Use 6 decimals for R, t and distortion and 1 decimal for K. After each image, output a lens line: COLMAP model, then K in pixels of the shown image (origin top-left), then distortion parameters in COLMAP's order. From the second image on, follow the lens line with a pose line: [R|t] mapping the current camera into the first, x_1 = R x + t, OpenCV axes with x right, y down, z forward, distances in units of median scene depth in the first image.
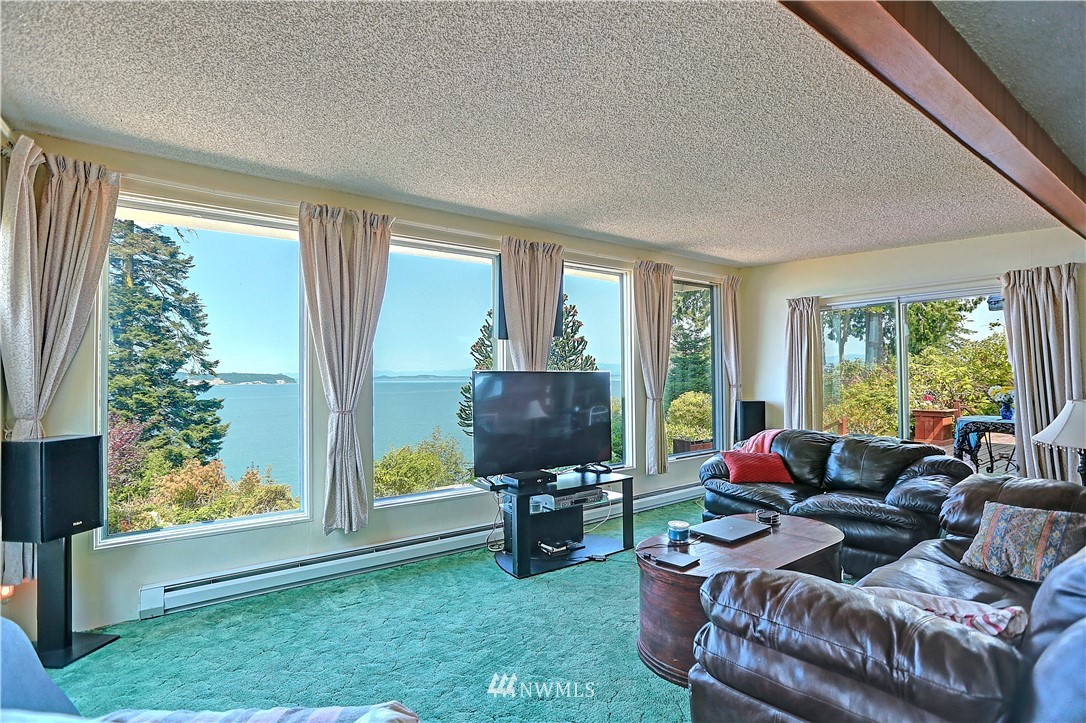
lens RADIAL K [[498.0, 0, 550.5], [0, 498.0, 366.9], [0, 0, 1]] dist [-0.000925, 0.000052]
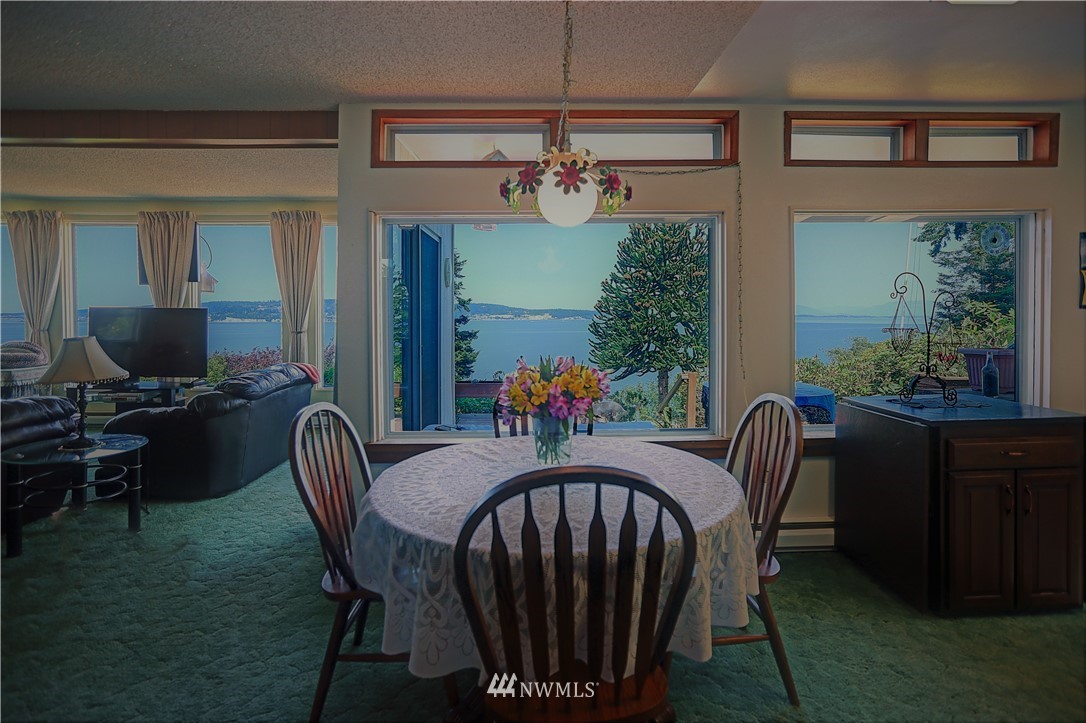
lens RADIAL K [[527.6, 0, 533.4], [0, 527.6, 325.6], [0, 0, 1]] dist [0.004386, 0.001919]
pose [[0.814952, 0.026027, -0.578943, 0.201269], [-0.002533, 0.999141, 0.041351, -0.000576], [0.579523, -0.032233, 0.814319, 0.049384]]
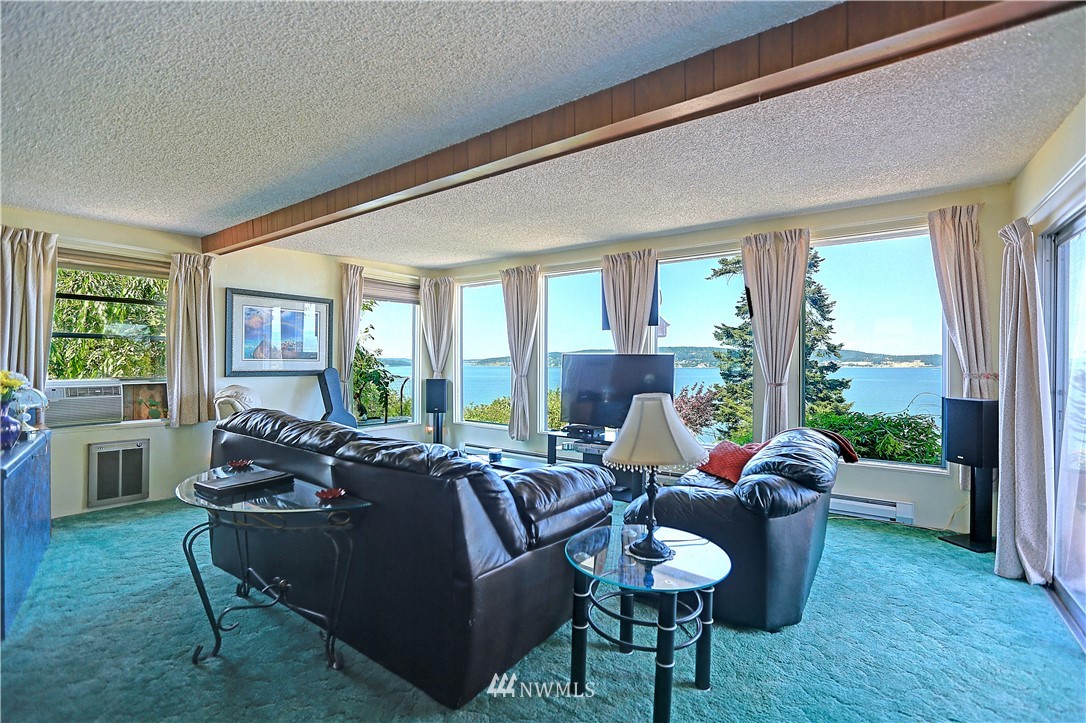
lens RADIAL K [[498.0, 0, 552.7], [0, 498.0, 359.9], [0, 0, 1]] dist [-0.000925, 0.000052]
pose [[0.338506, 0.011139, -0.940898, 0.137296], [0.009501, 0.999838, 0.015256, 0.000187], [0.940916, -0.014104, 0.338345, 0.047519]]
